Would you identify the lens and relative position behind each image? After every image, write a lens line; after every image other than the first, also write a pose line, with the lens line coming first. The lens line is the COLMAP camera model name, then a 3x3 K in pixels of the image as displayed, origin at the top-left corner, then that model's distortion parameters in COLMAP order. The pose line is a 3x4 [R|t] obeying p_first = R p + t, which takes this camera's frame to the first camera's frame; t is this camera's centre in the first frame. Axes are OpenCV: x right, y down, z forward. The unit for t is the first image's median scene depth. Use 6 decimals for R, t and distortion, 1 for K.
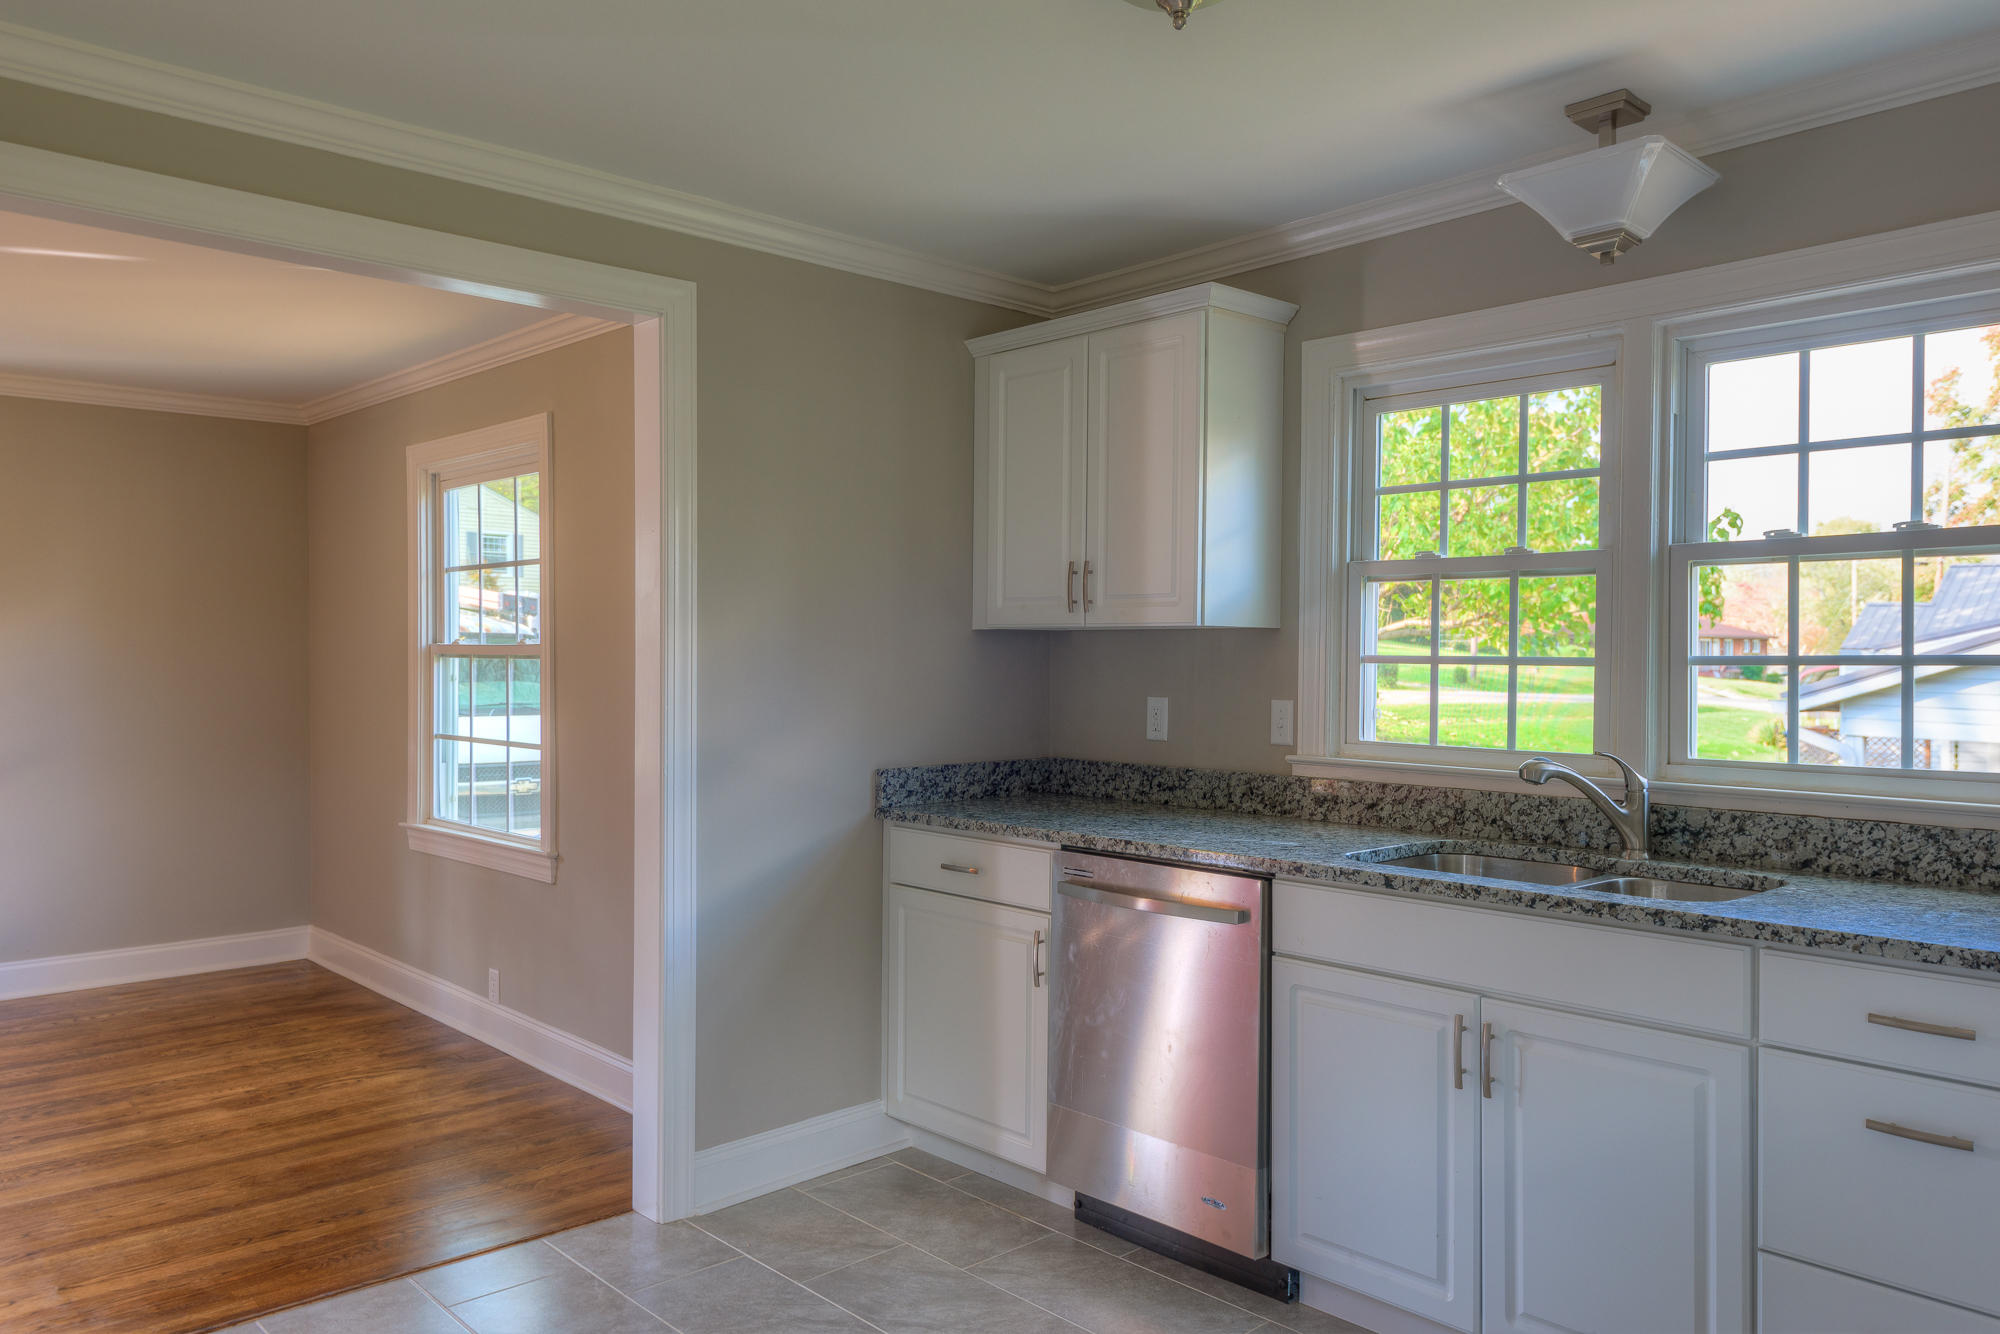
lens RADIAL K [[1431.9, 0, 1000.0], [0, 1431.9, 667.0], [0, 0, 1]] dist [0.018139, -0.005984]
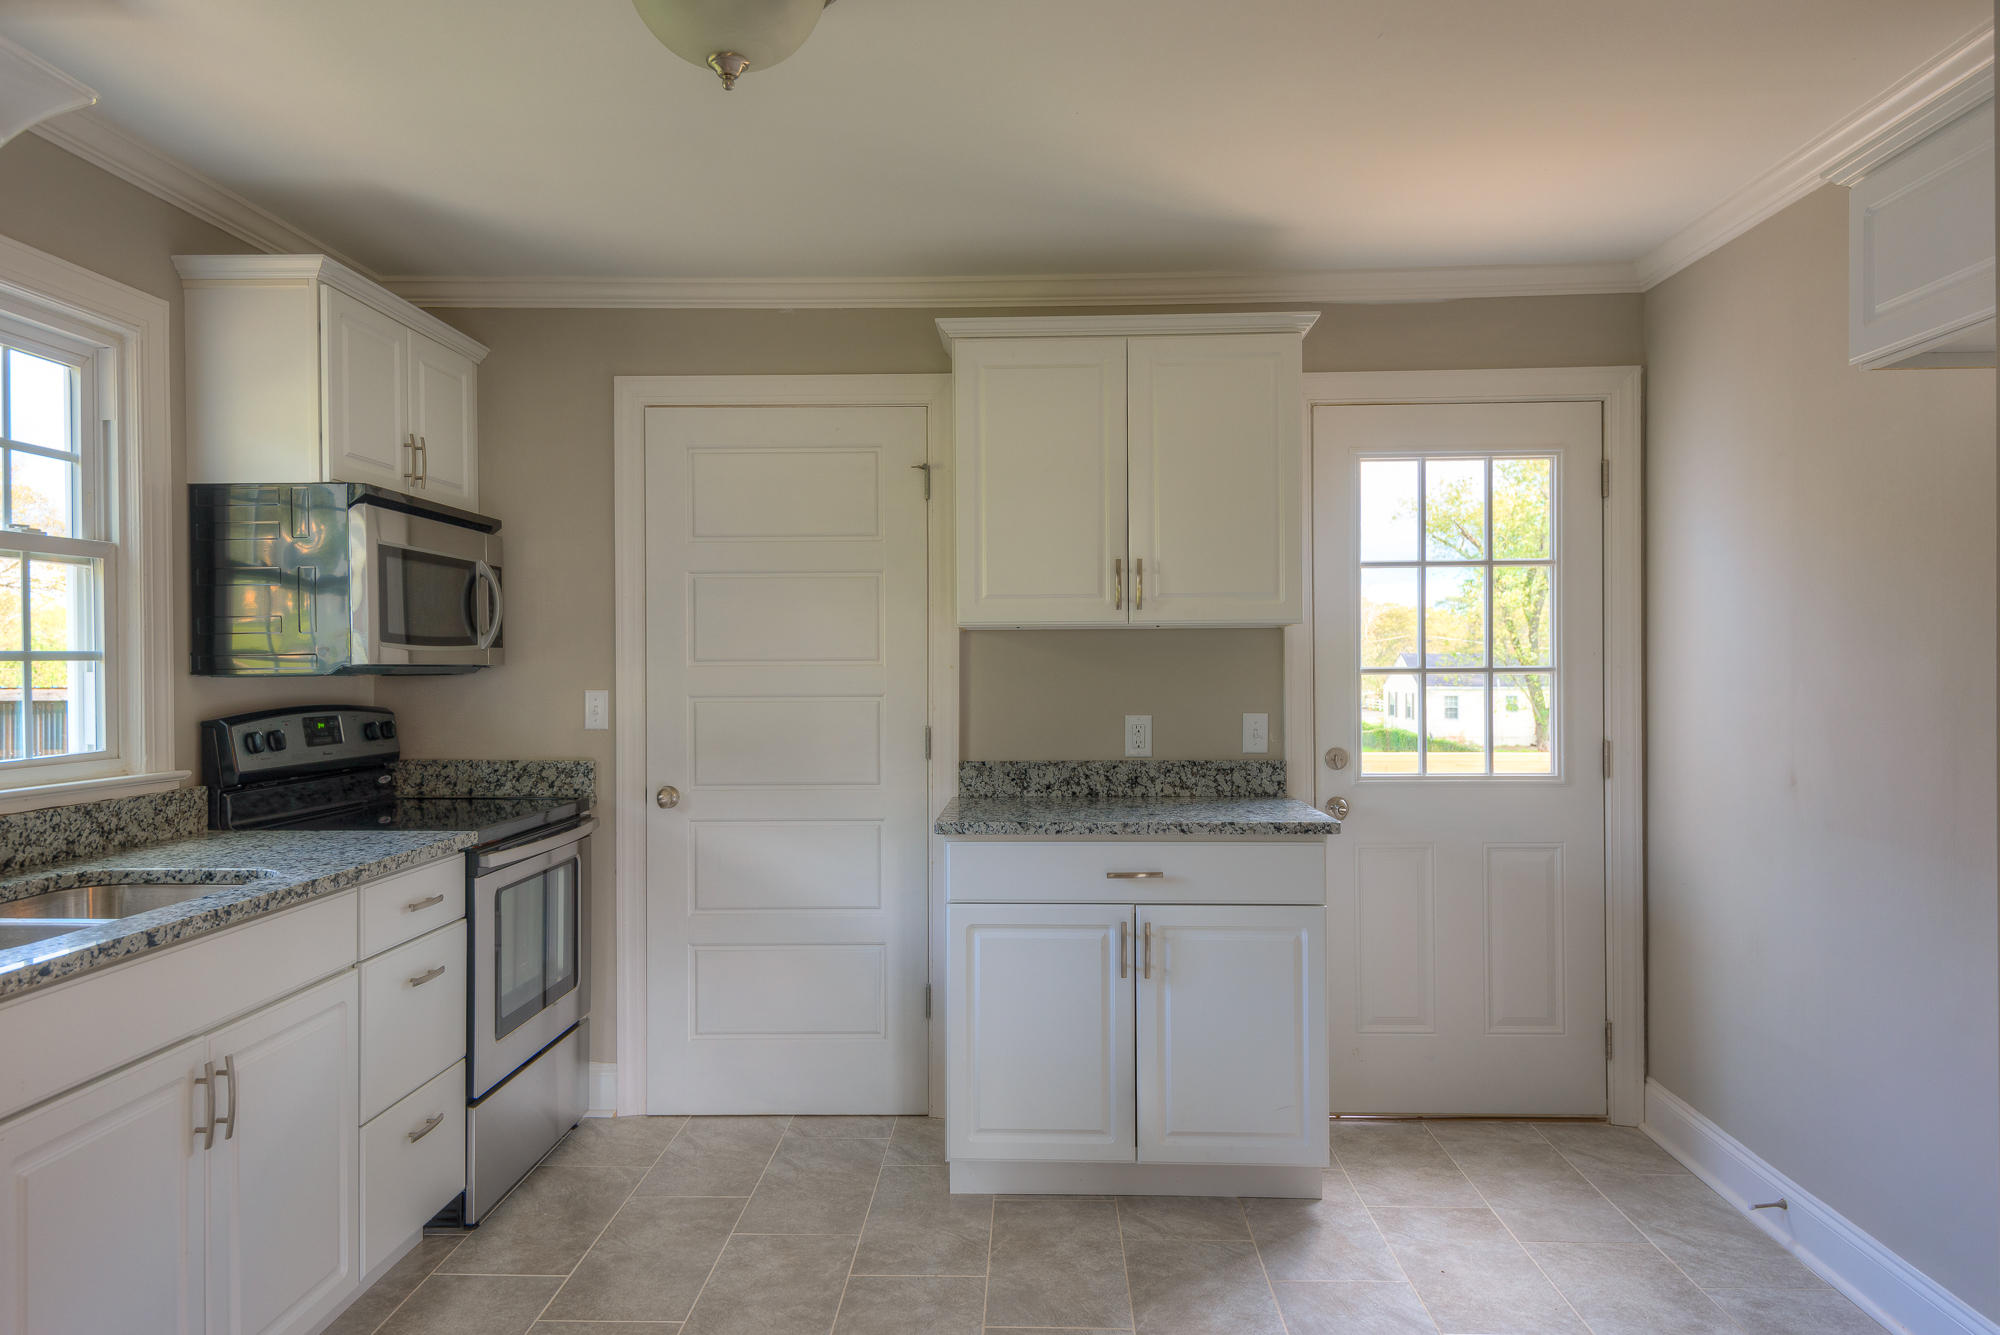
lens RADIAL K [[1313.8, 0, 1000.0], [0, 1313.8, 667.5], [0, 0, 1]] dist [0.049245, -0.038985]
pose [[-0.708501, -0.004544, 0.705695, -0.483786], [0.004755, 0.999926, 0.011213, -0.003172], [-0.705694, 0.011300, -0.708427, 1.012421]]
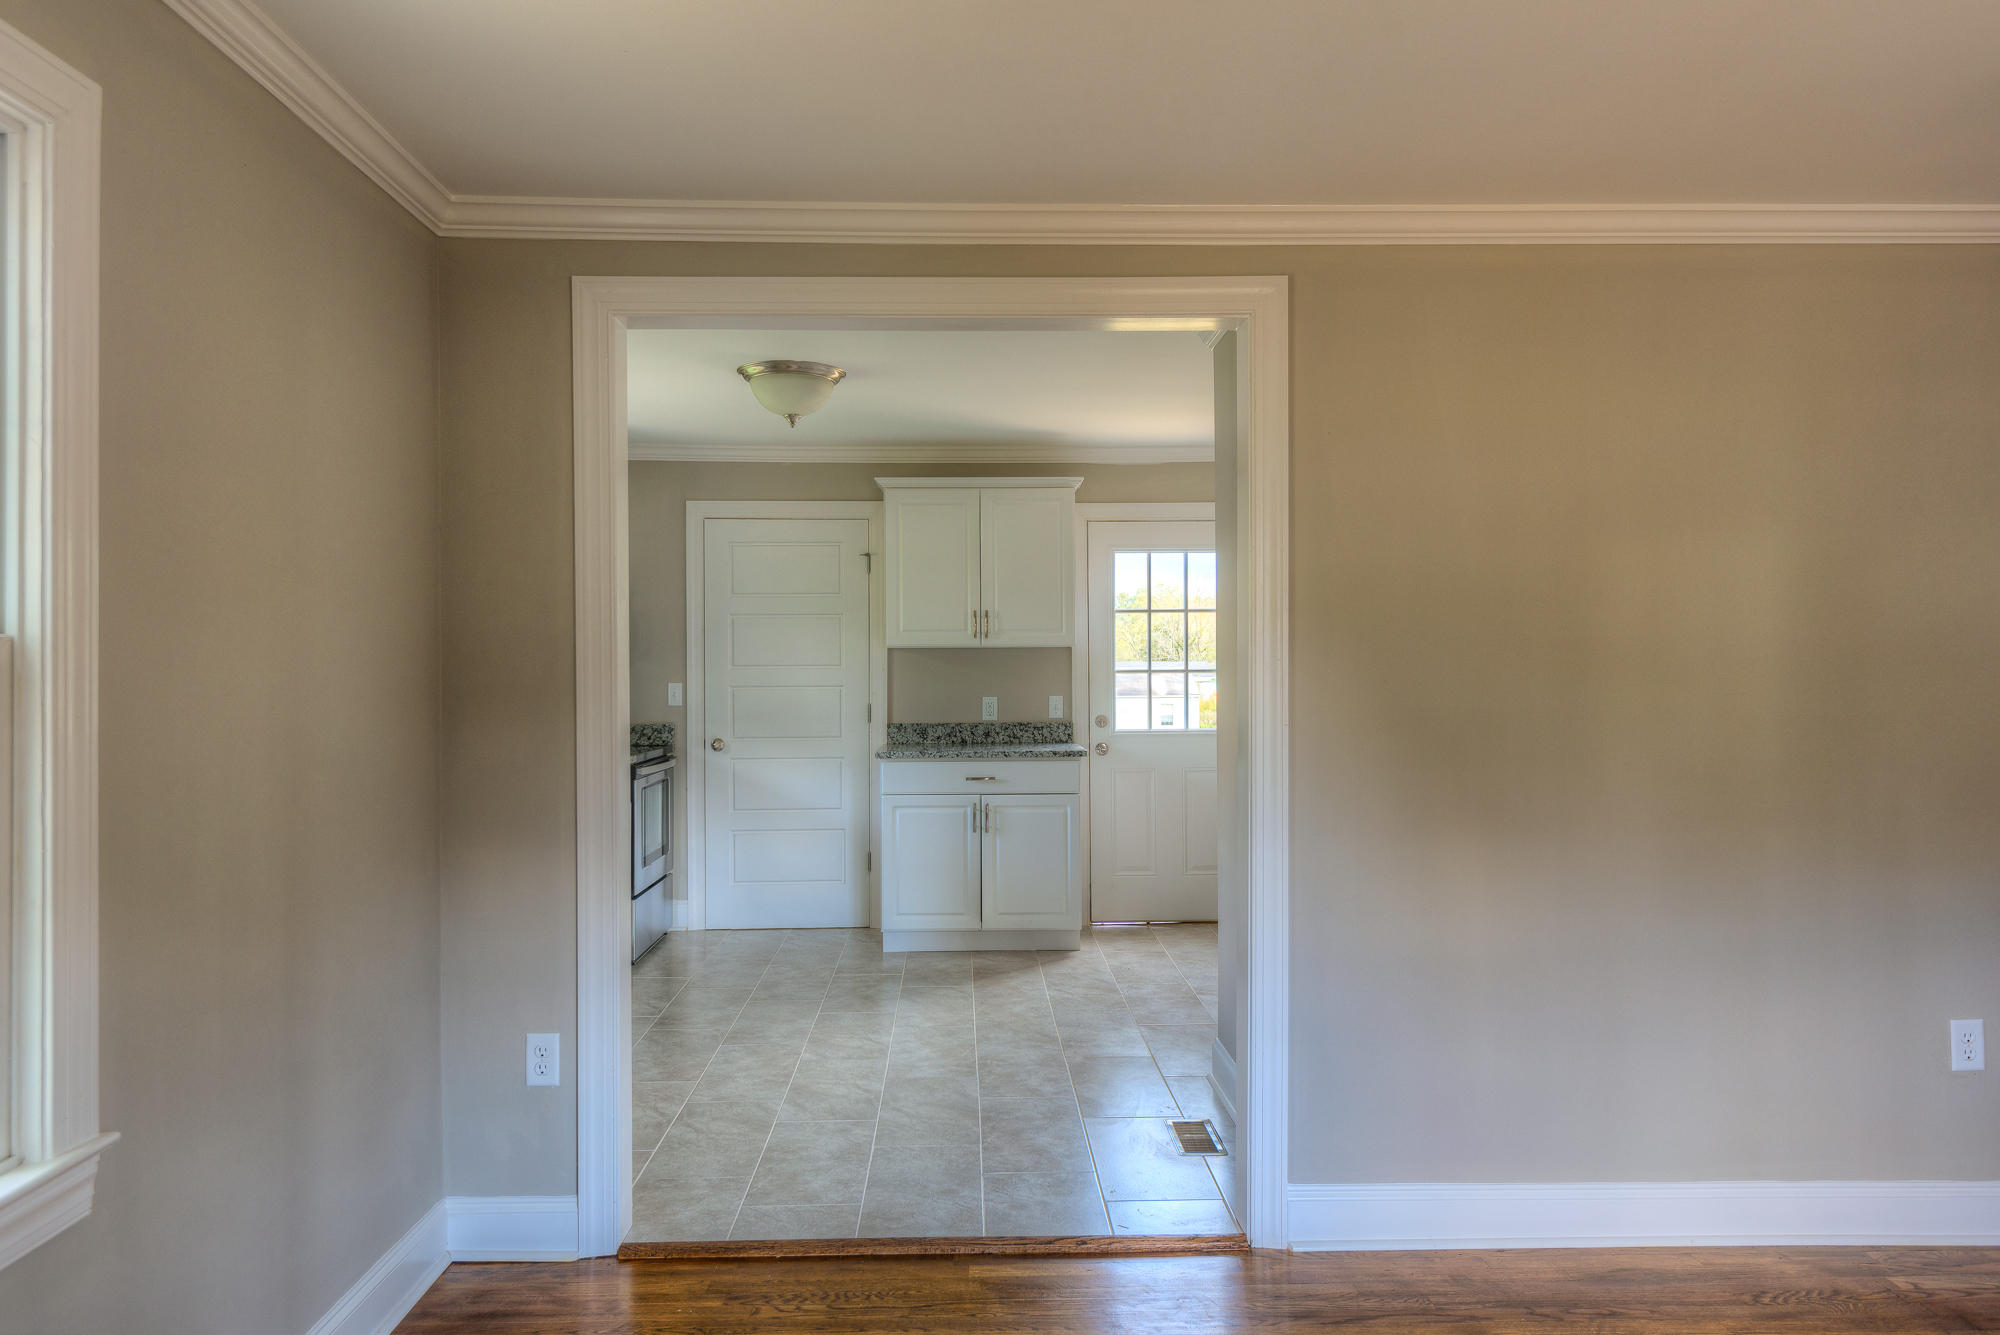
lens RADIAL K [[1363.5, 0, 1000.0], [0, 1363.5, 667.5], [0, 0, 1]] dist [0.054615, -0.038974]
pose [[-0.748483, -0.005703, 0.663130, -1.186497], [0.004478, 0.999897, 0.013653, -0.022213], [-0.663139, 0.013189, -0.748380, 1.696291]]
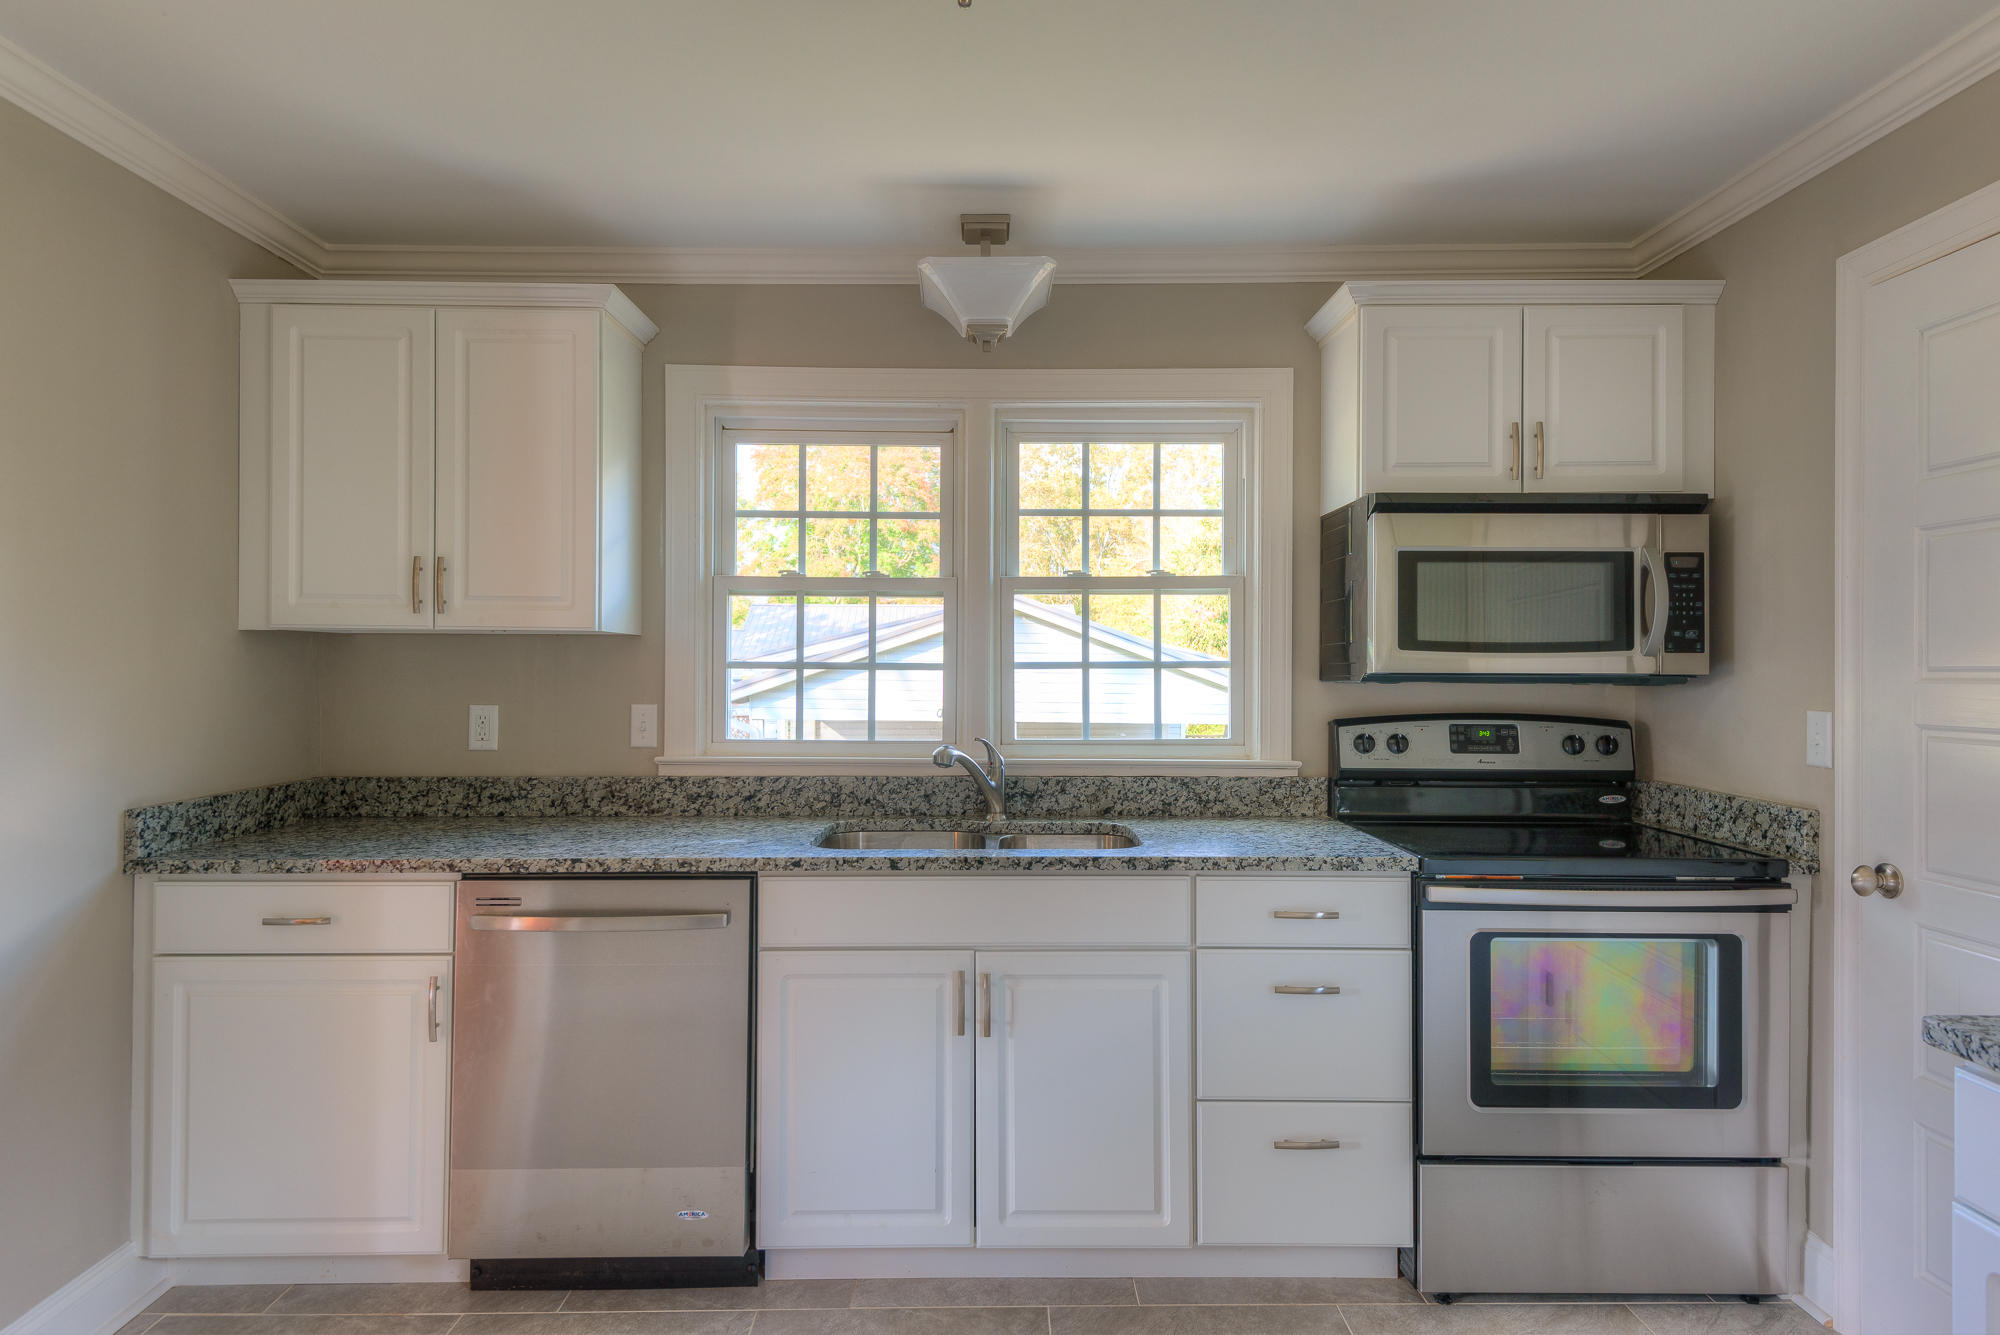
lens RADIAL K [[1112.7, 0, 1000.0], [0, 1112.7, 667.5], [0, 0, 1]] dist [0.053556, -0.031807]
pose [[0.674394, -0.002590, 0.738367, -0.267197], [0.005885, 0.999981, -0.001868, -0.000784], [-0.738348, 0.005605, 0.674397, 0.302031]]
